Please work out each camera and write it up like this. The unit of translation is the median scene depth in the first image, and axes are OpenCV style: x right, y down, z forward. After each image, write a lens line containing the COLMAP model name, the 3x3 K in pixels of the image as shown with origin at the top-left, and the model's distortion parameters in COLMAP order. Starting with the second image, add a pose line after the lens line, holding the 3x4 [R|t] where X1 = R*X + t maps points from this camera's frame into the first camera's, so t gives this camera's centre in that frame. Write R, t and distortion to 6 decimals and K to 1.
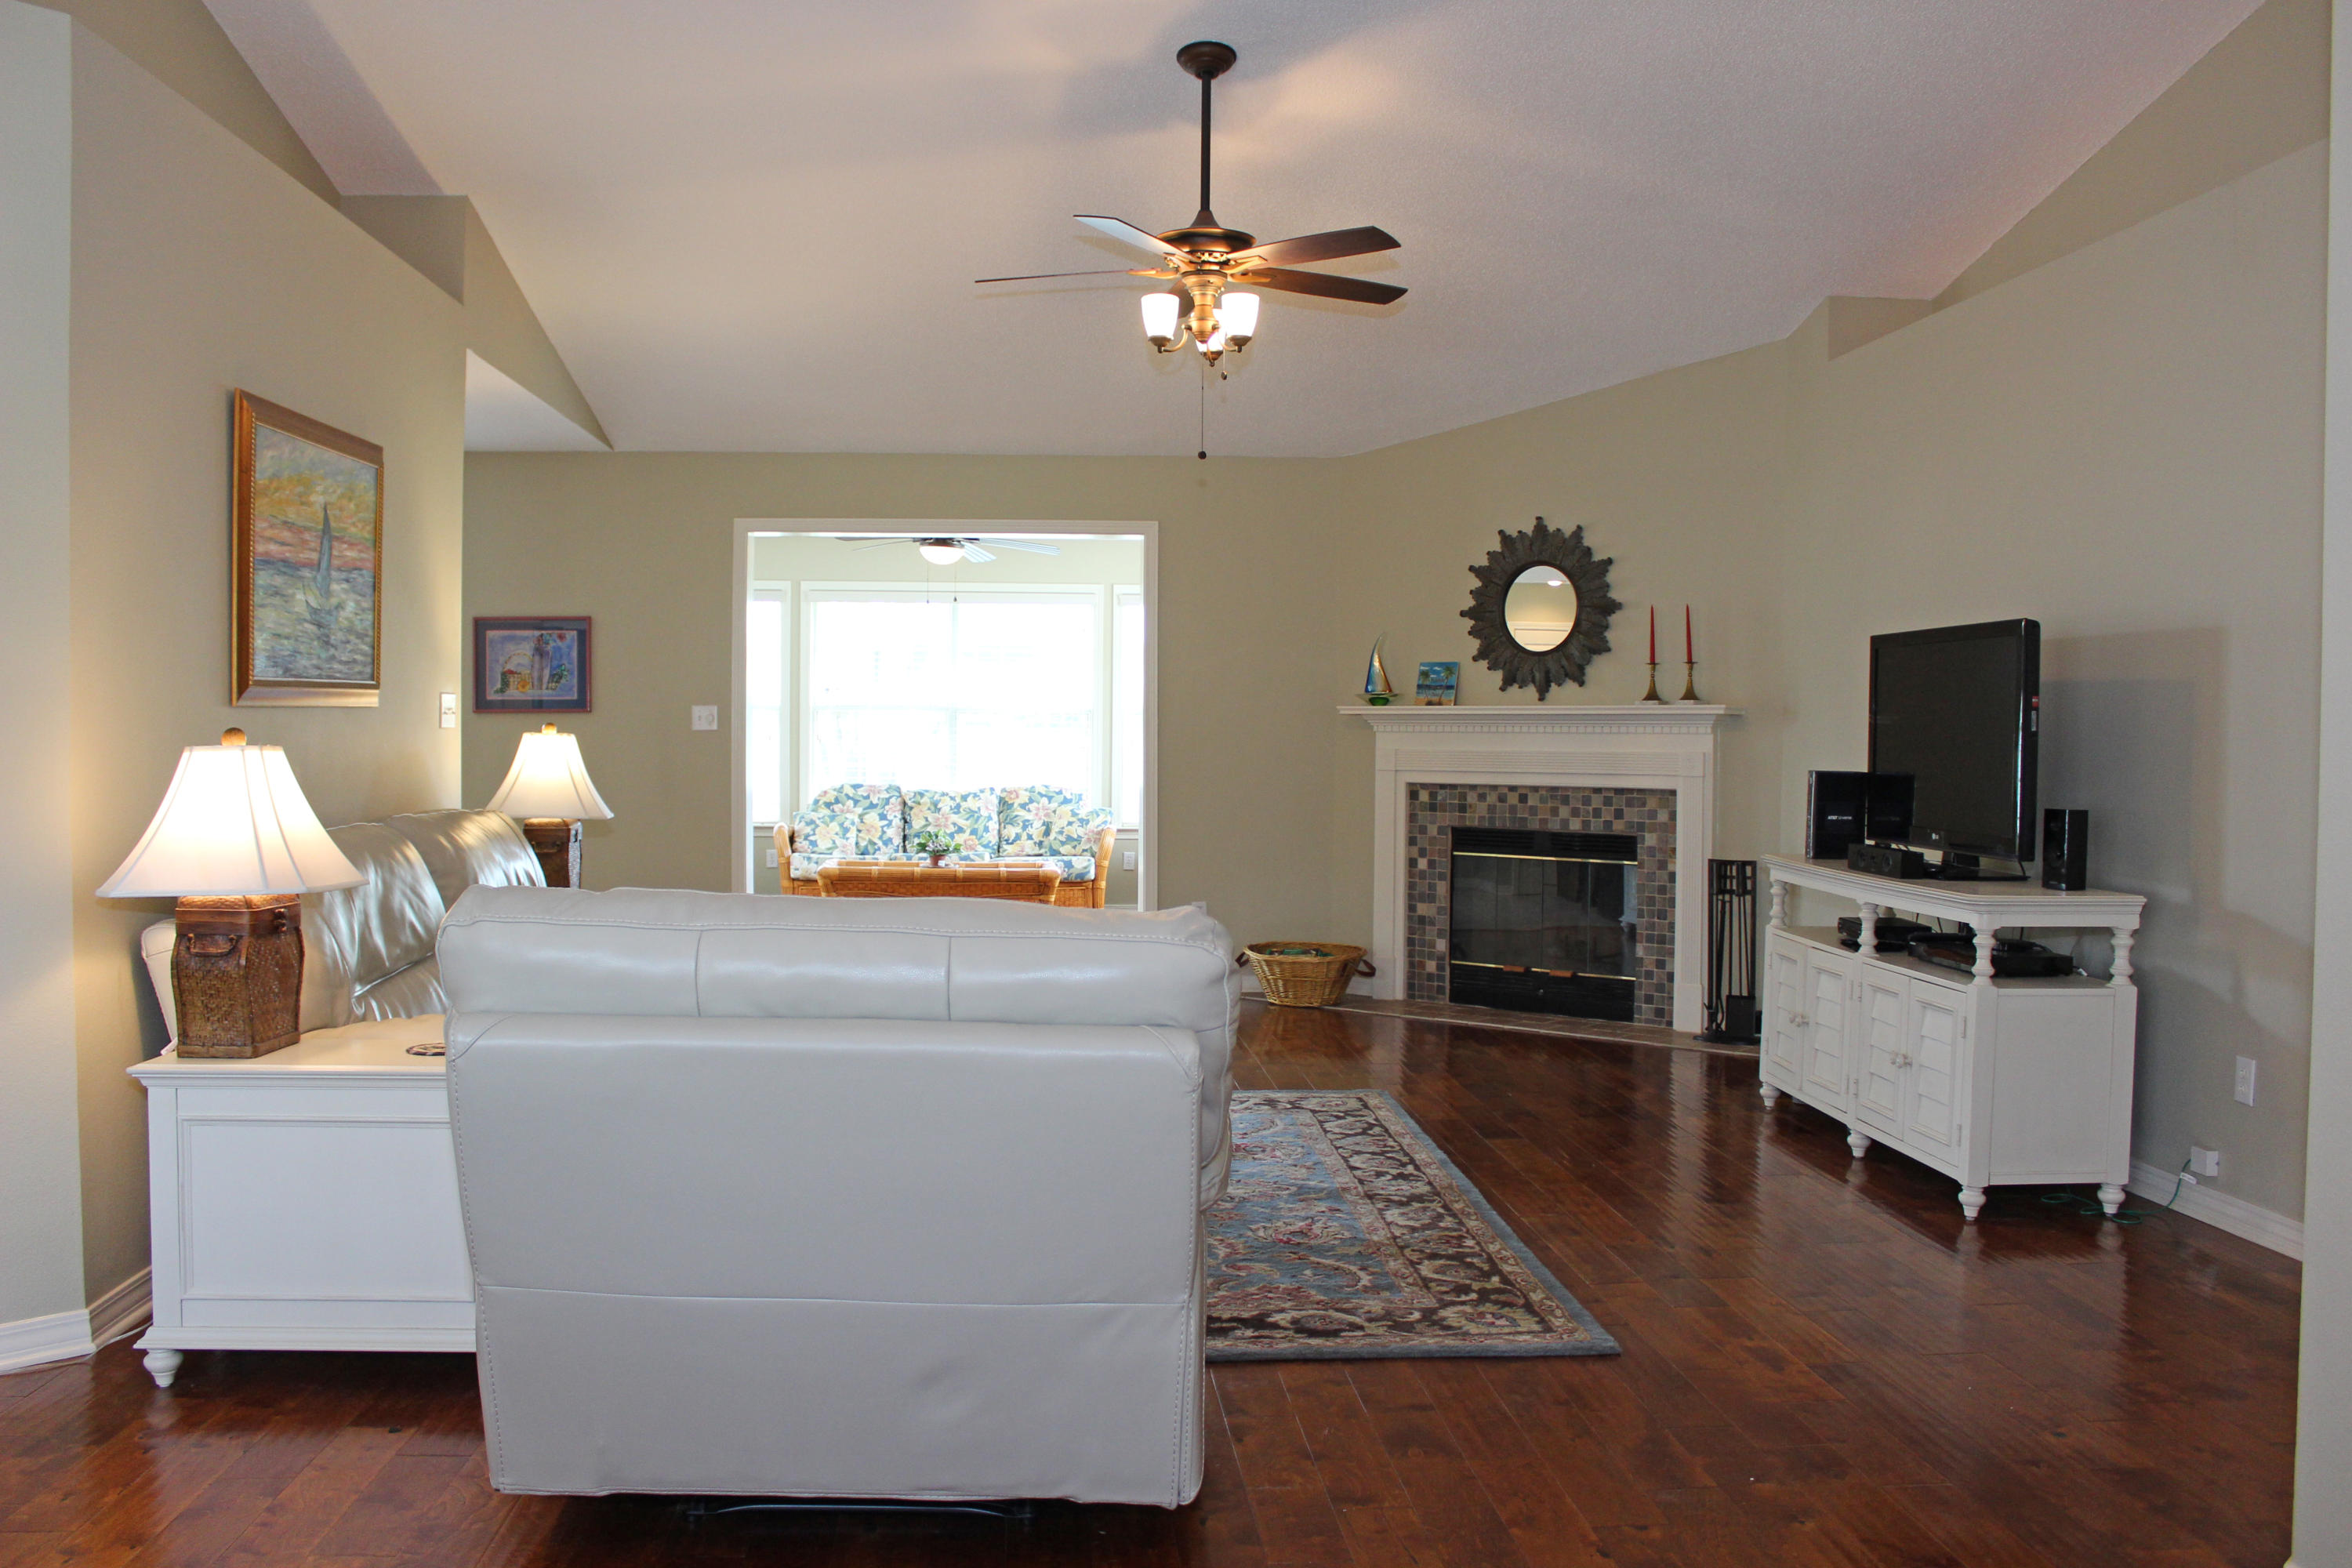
lens RADIAL K [[1968.0, 0, 1134.6], [0, 1968.0, 783.6], [0, 0, 1]] dist [-0.167108, 0.150130]
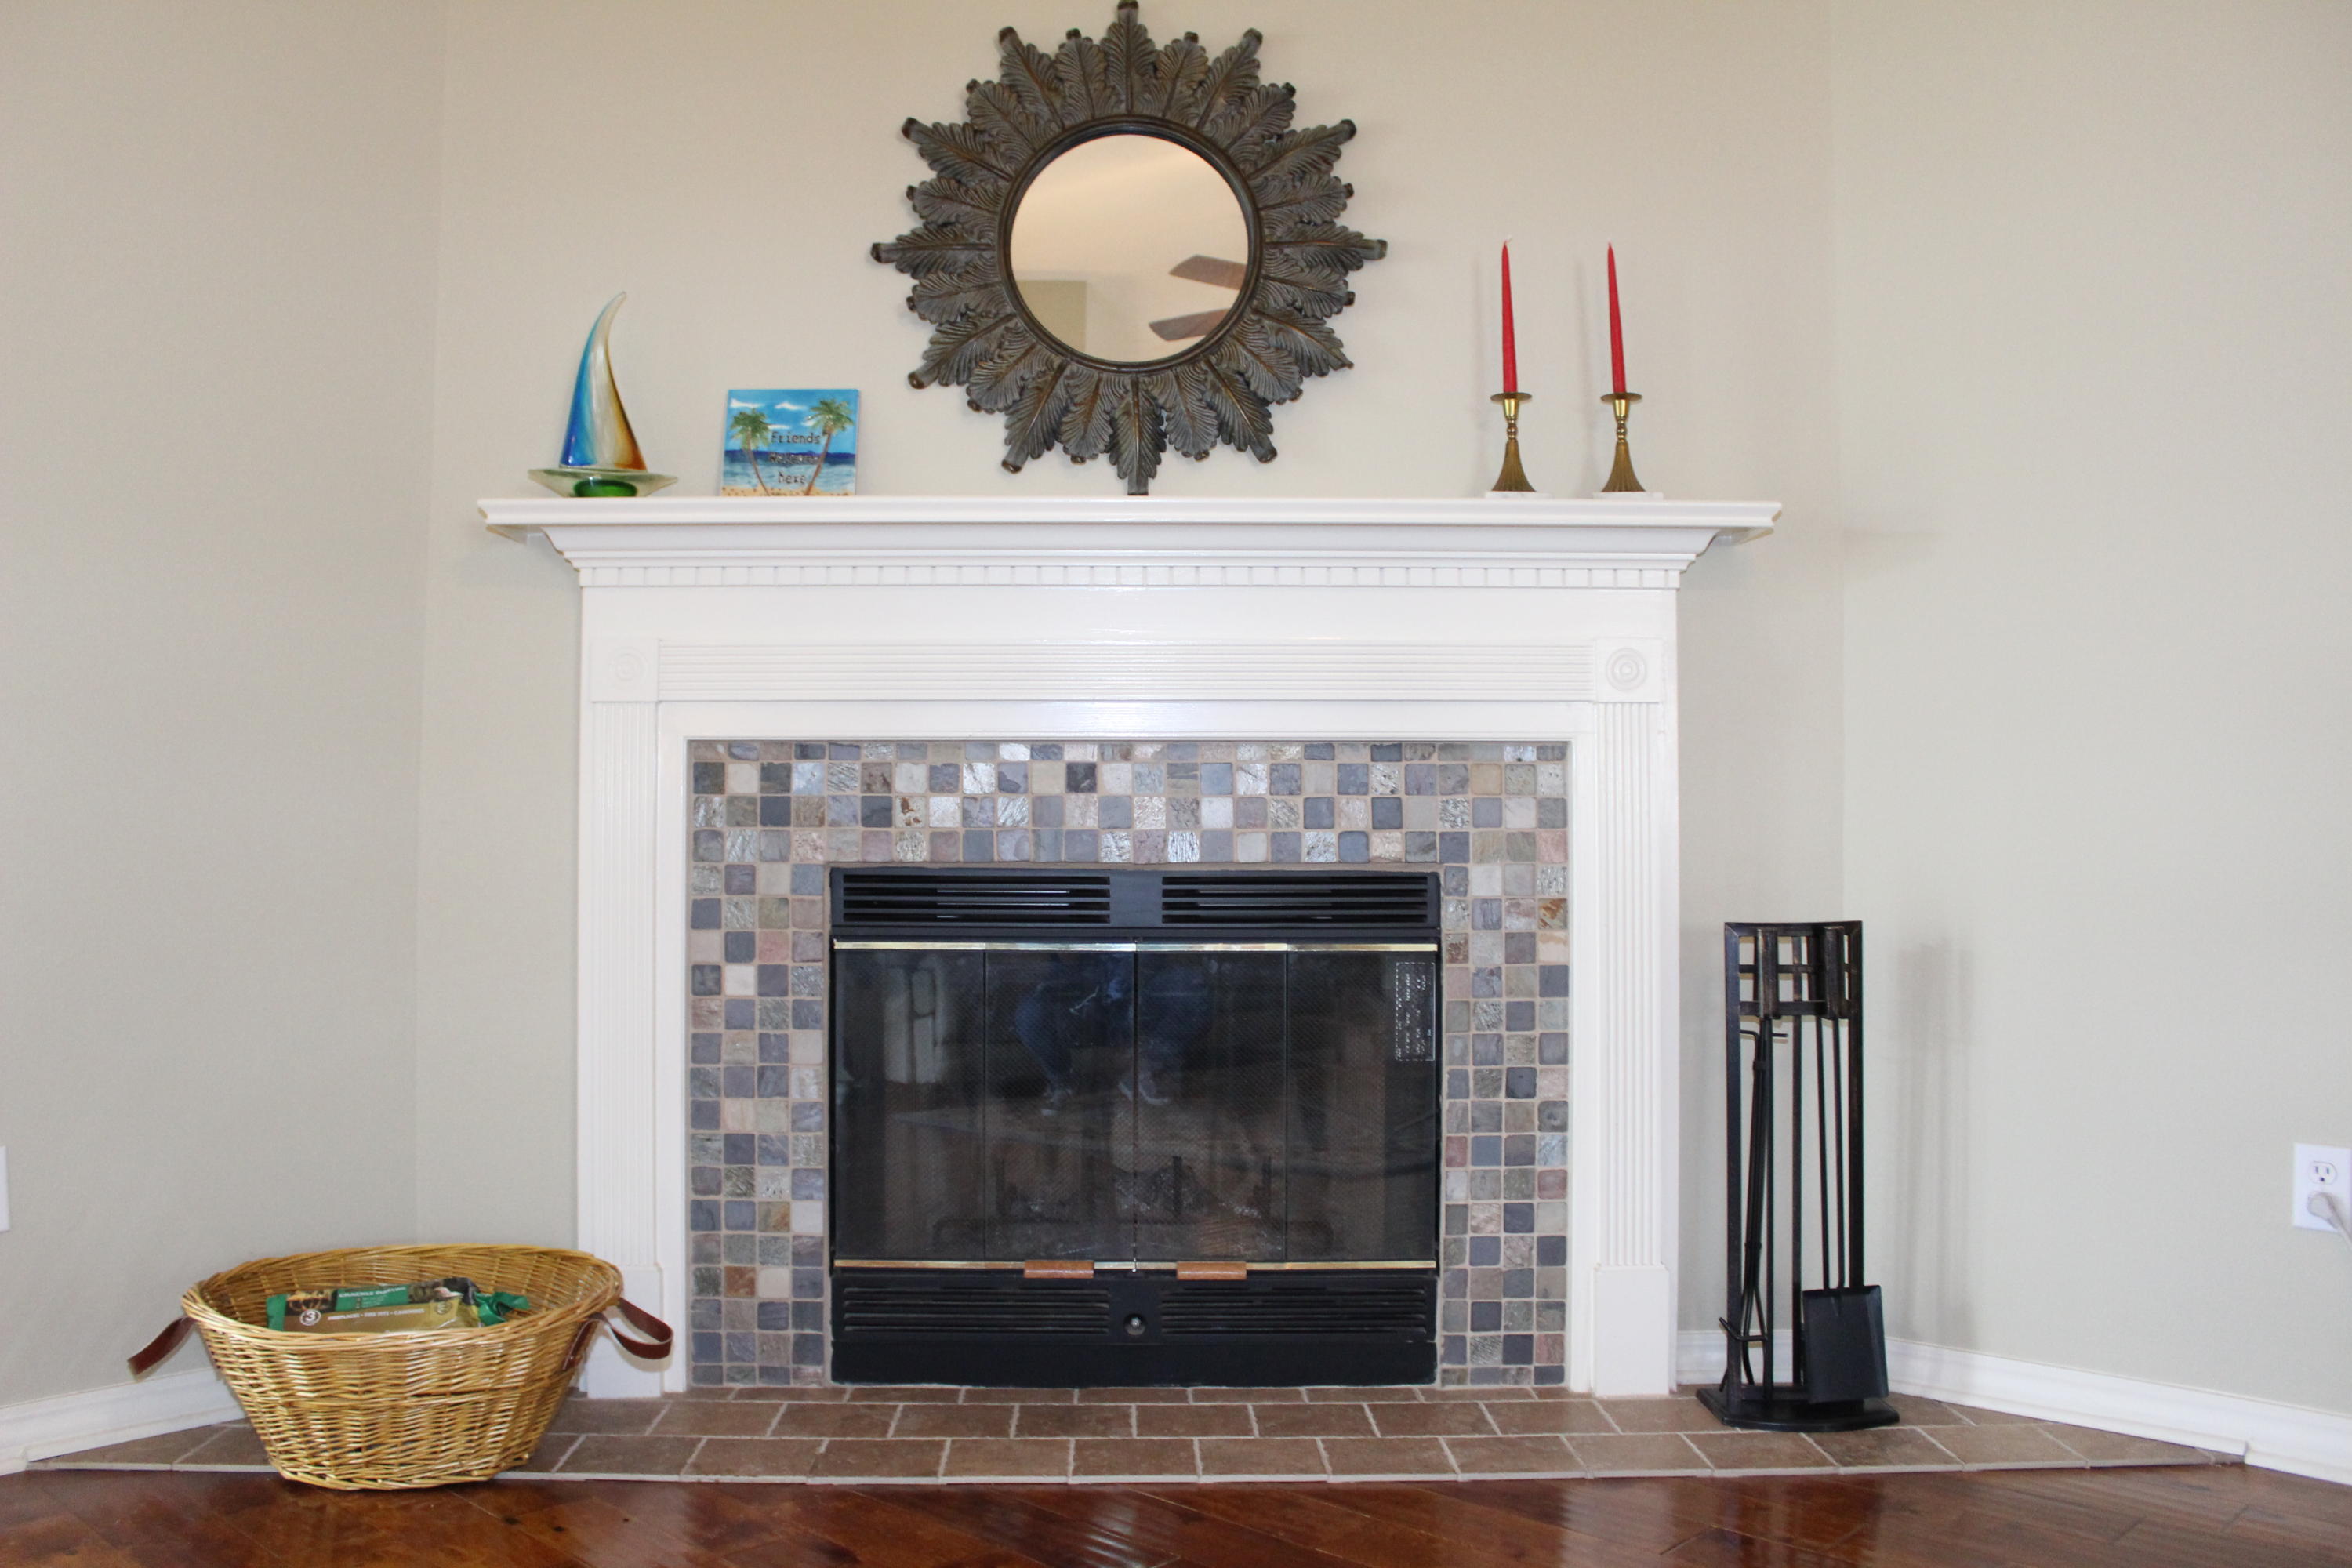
lens RADIAL K [[1968.0, 0, 1134.6], [0, 1968.0, 783.6], [0, 0, 1]] dist [-0.167108, 0.150130]
pose [[0.744760, 0.016142, 0.667137, -0.028072], [0.021209, 0.998630, -0.047839, 0.025993], [-0.666995, 0.049778, 0.743397, 0.744909]]
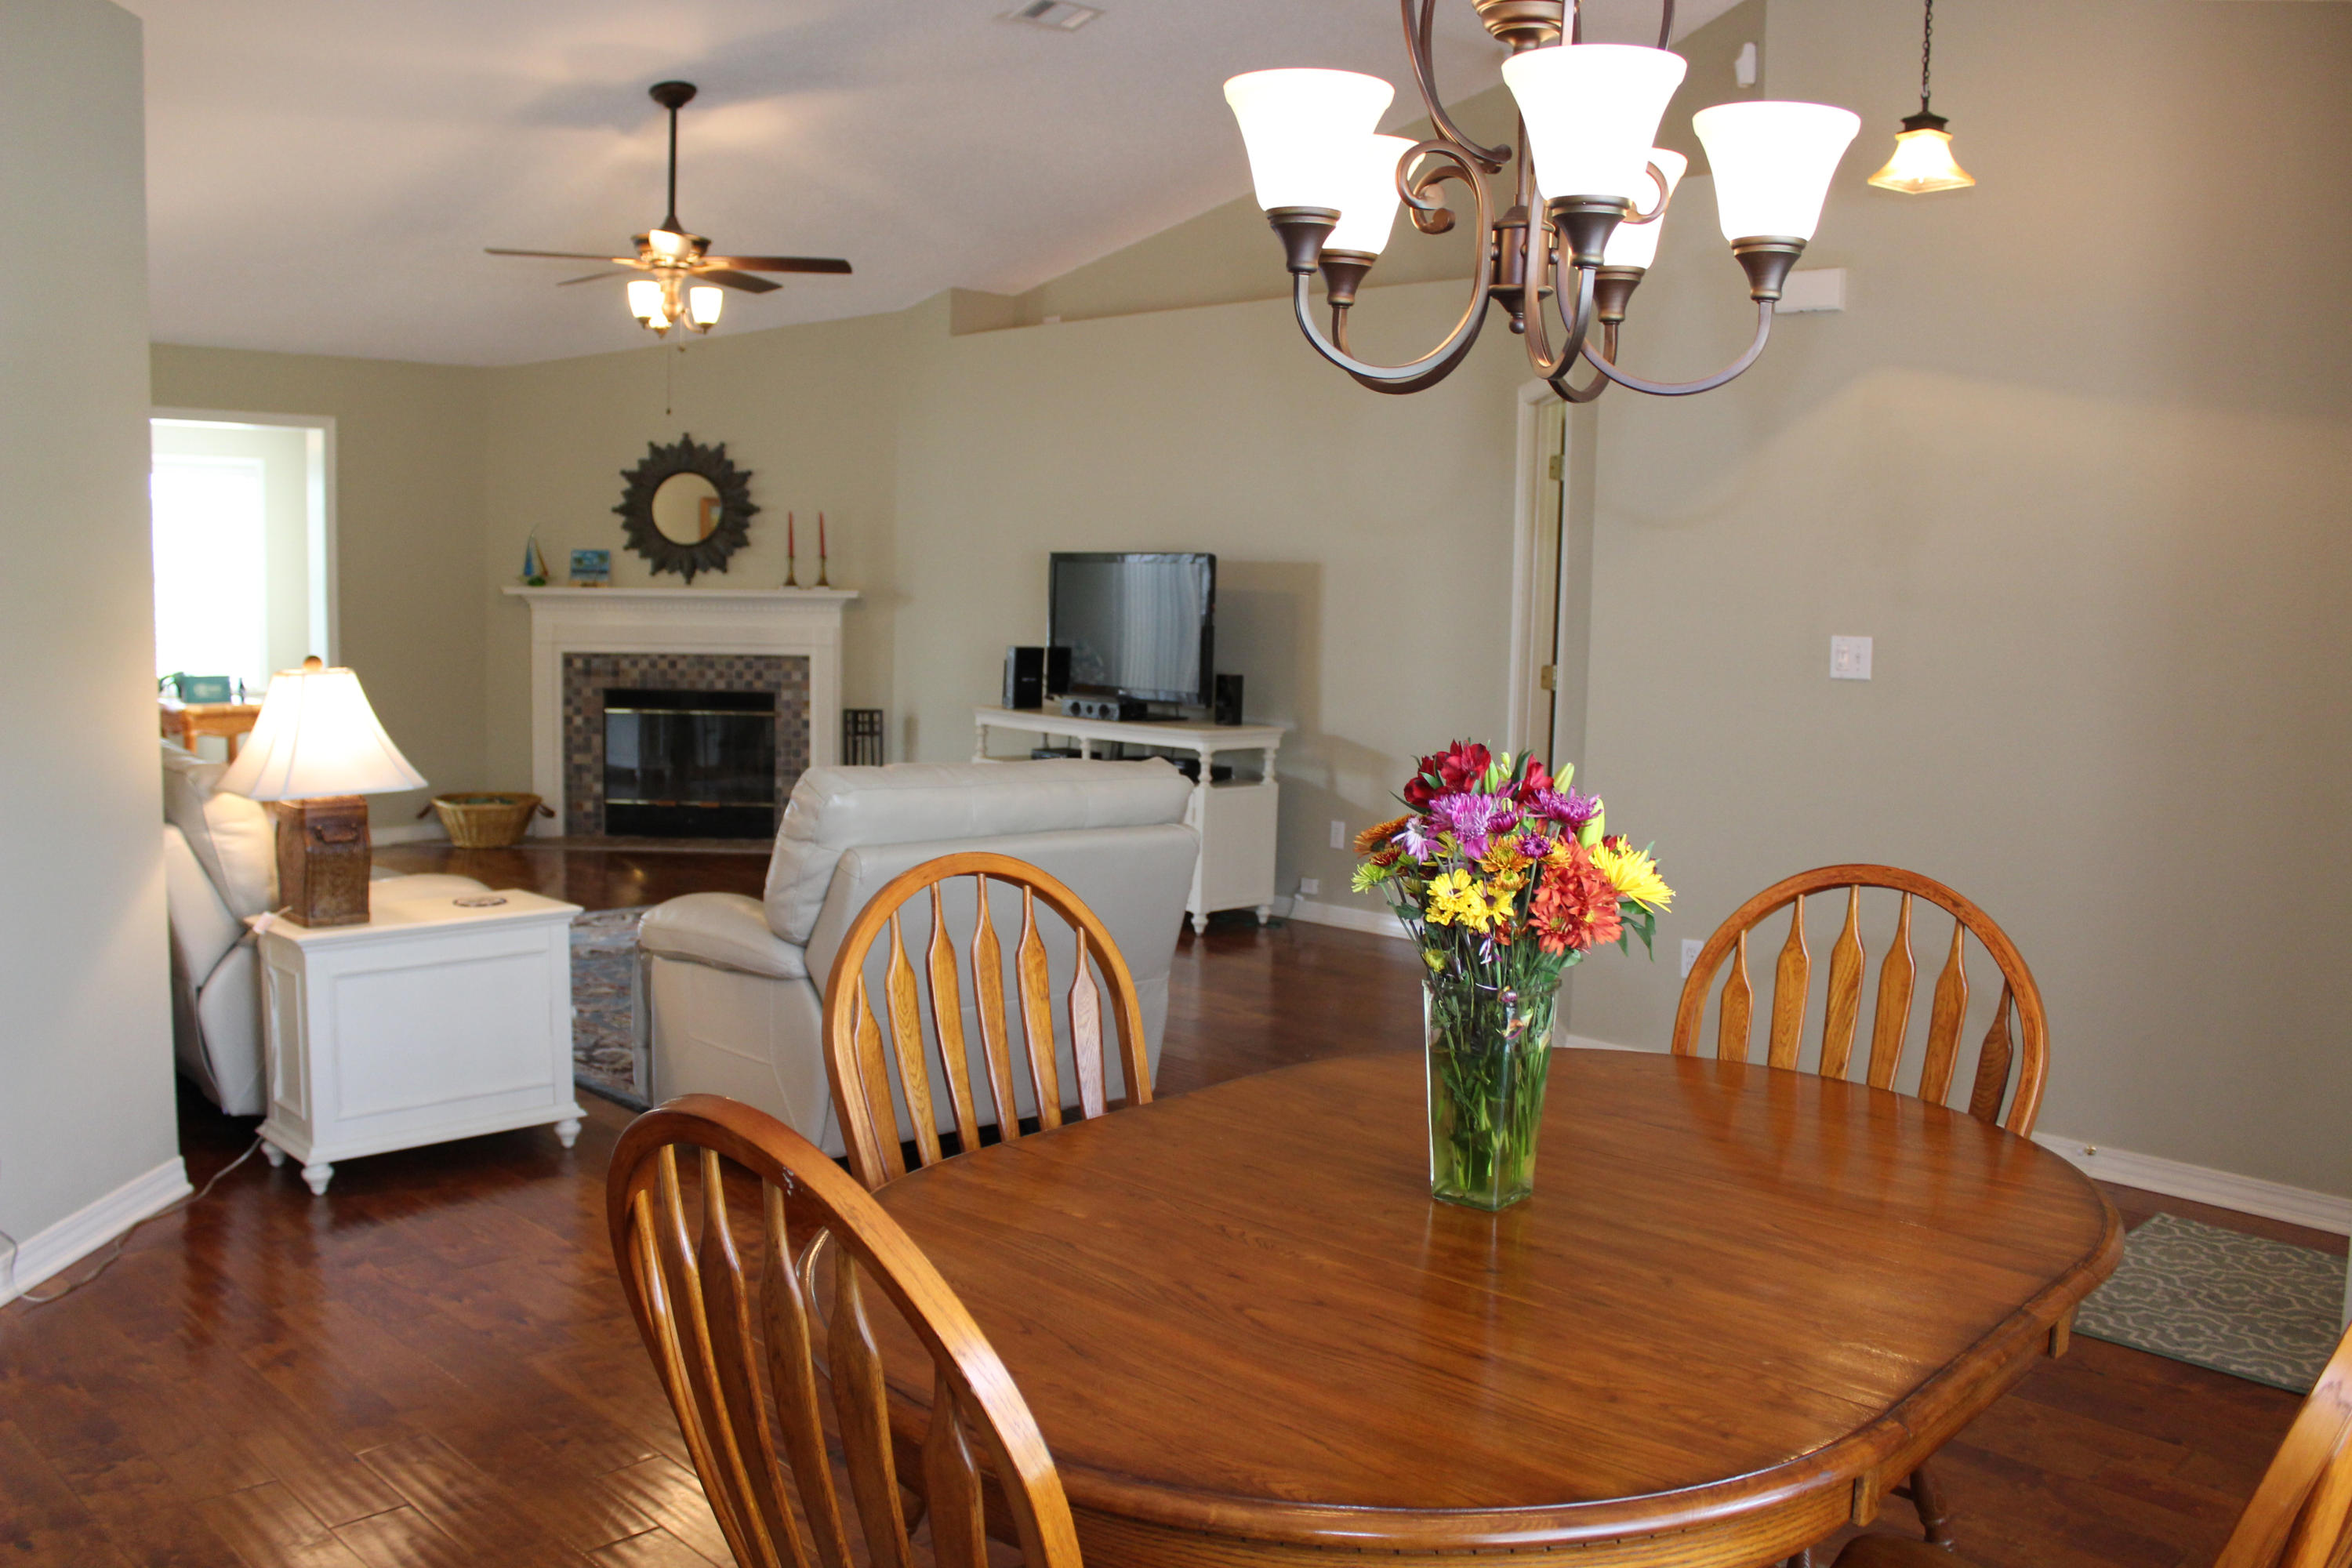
lens RADIAL K [[1968.0, 0, 1134.6], [0, 1968.0, 783.6], [0, 0, 1]] dist [-0.167108, 0.150130]
pose [[0.758918, -0.059124, 0.648497, -0.382479], [0.003689, 0.996244, 0.086512, -0.022736], [-0.651176, -0.063263, 0.756285, -0.115659]]
